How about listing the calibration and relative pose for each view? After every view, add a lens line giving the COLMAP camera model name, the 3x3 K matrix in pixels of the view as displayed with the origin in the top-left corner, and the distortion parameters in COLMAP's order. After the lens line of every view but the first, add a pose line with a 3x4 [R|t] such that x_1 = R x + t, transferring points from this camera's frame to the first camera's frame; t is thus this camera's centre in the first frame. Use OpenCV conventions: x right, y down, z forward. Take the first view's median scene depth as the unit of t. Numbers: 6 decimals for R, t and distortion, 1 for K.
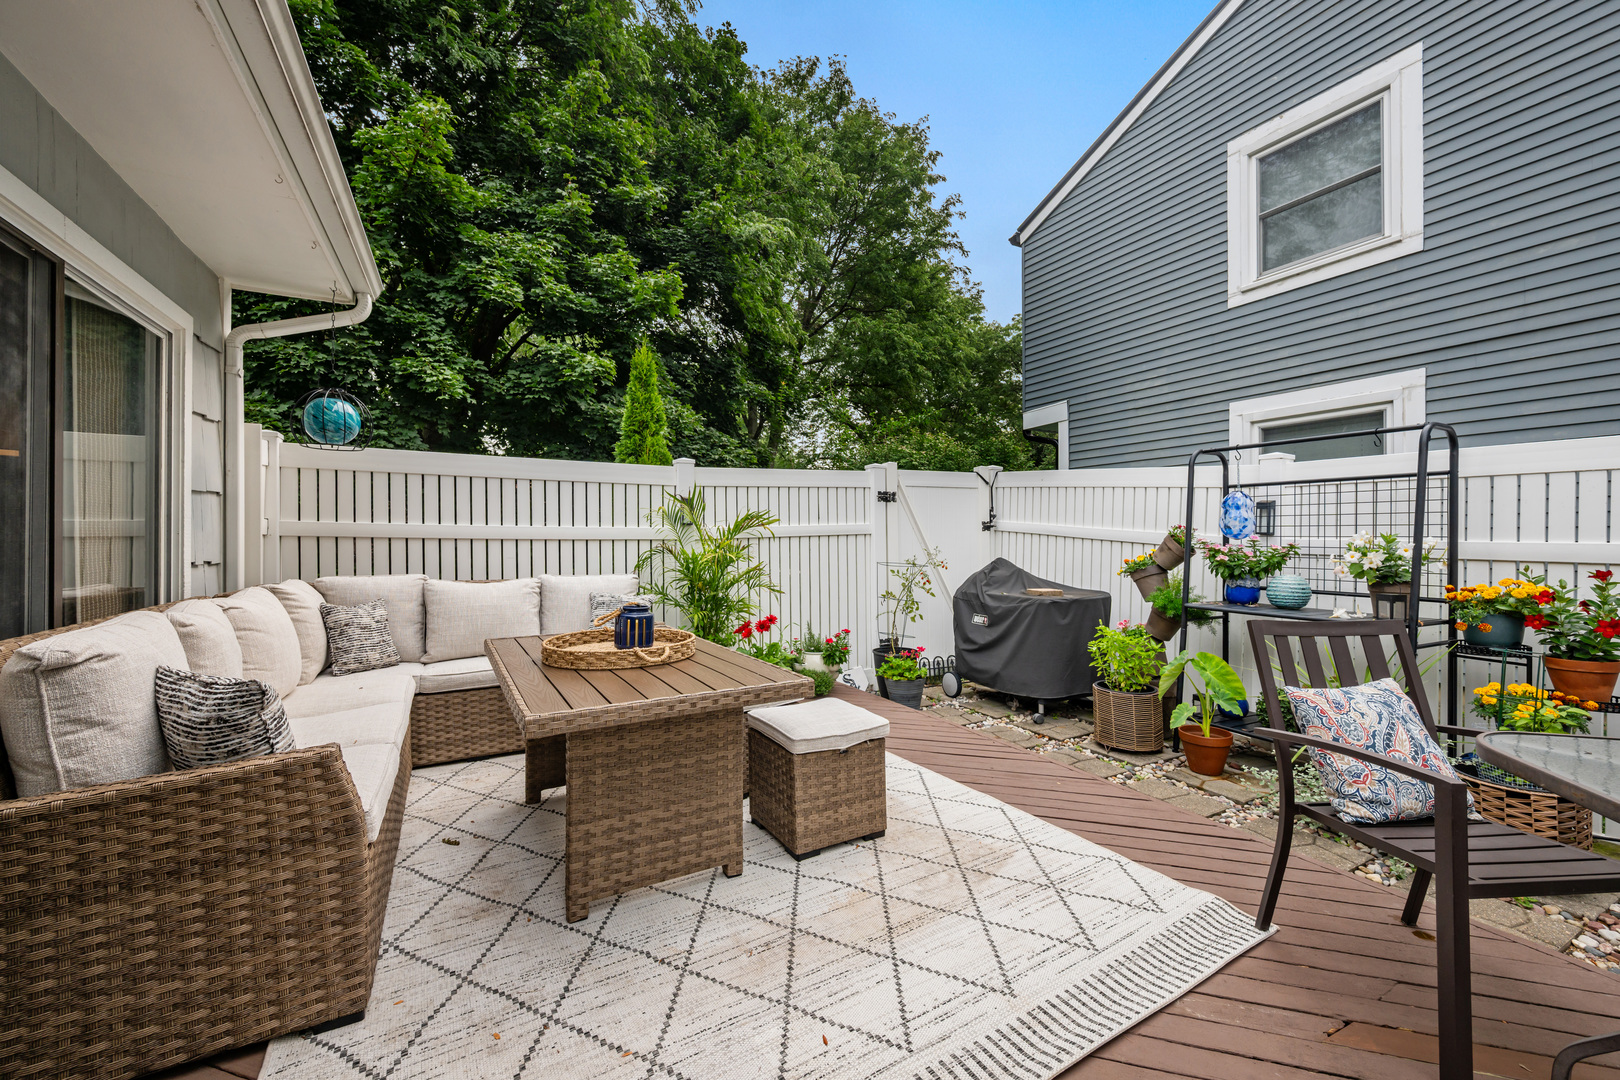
lens RADIAL K [[641.2, 0, 808.3], [0, 641.2, 533.5], [0, 0, 1]] dist [-0.002303, 0.001713]
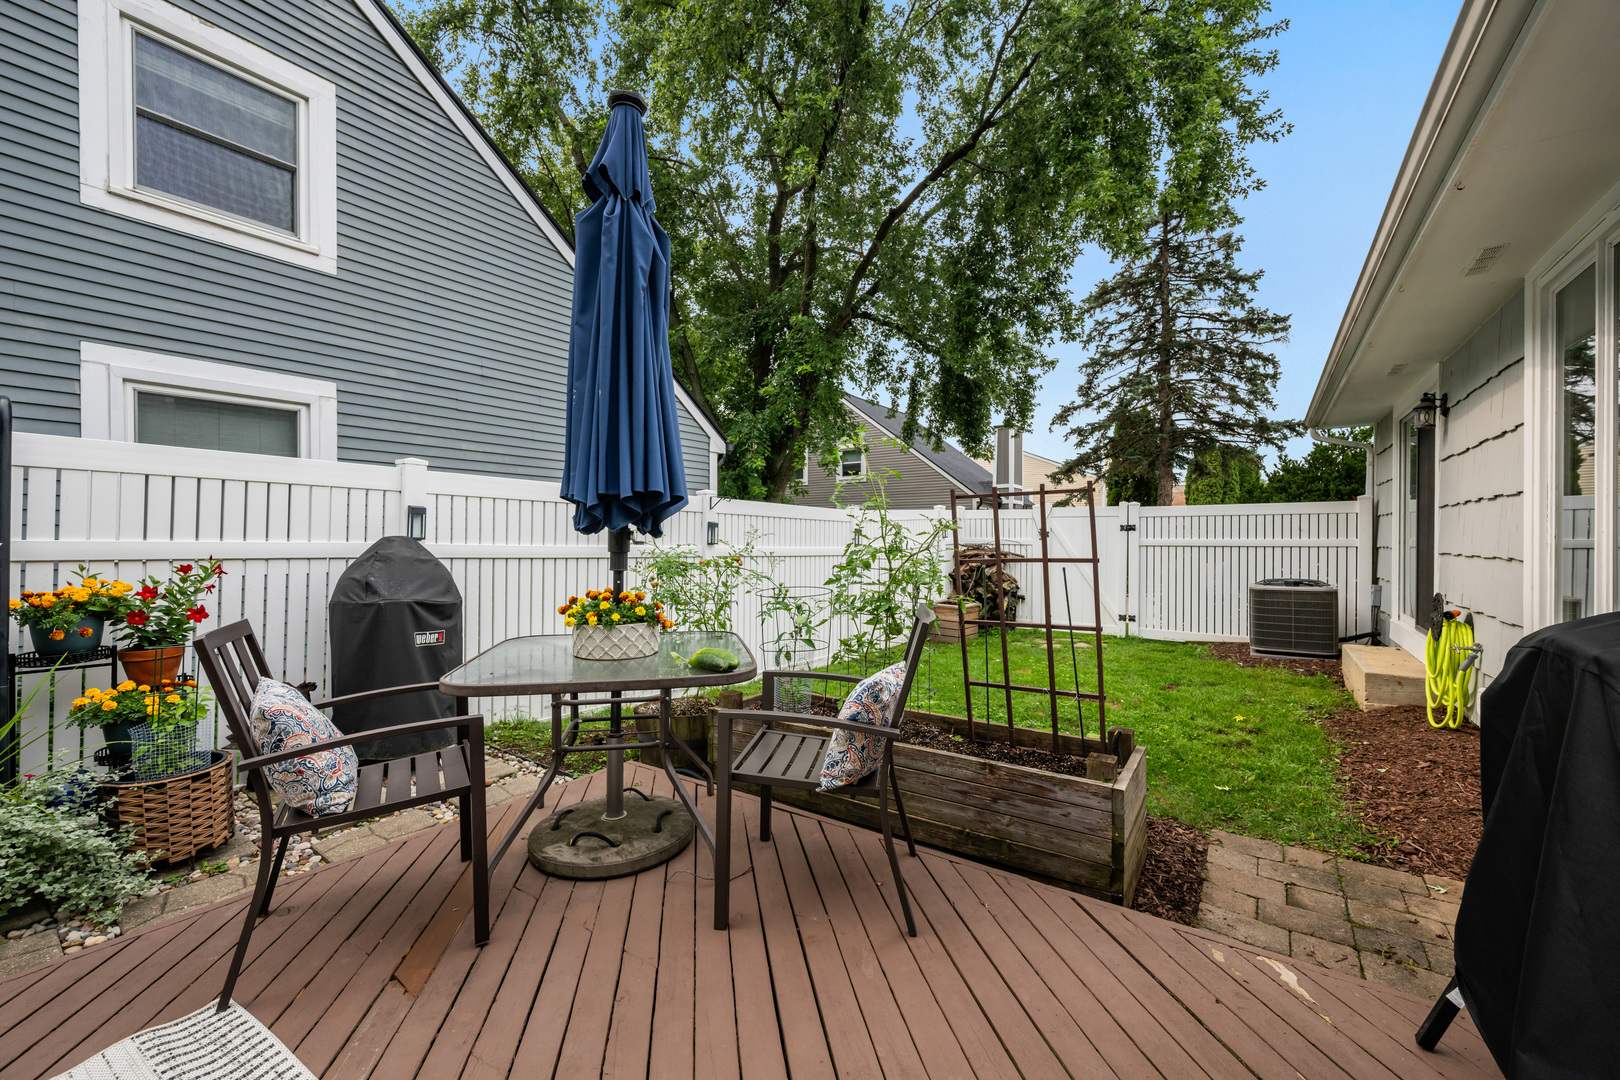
lens RADIAL K [[641.2, 0, 807.7], [0, 641.2, 542.6], [0, 0, 1]] dist [-0.002303, 0.001713]
pose [[-0.455254, -0.006777, 0.890336, -0.325197], [-0.008385, 0.999959, 0.003323, 0.006057], [-0.890322, -0.005952, -0.455292, 0.629771]]
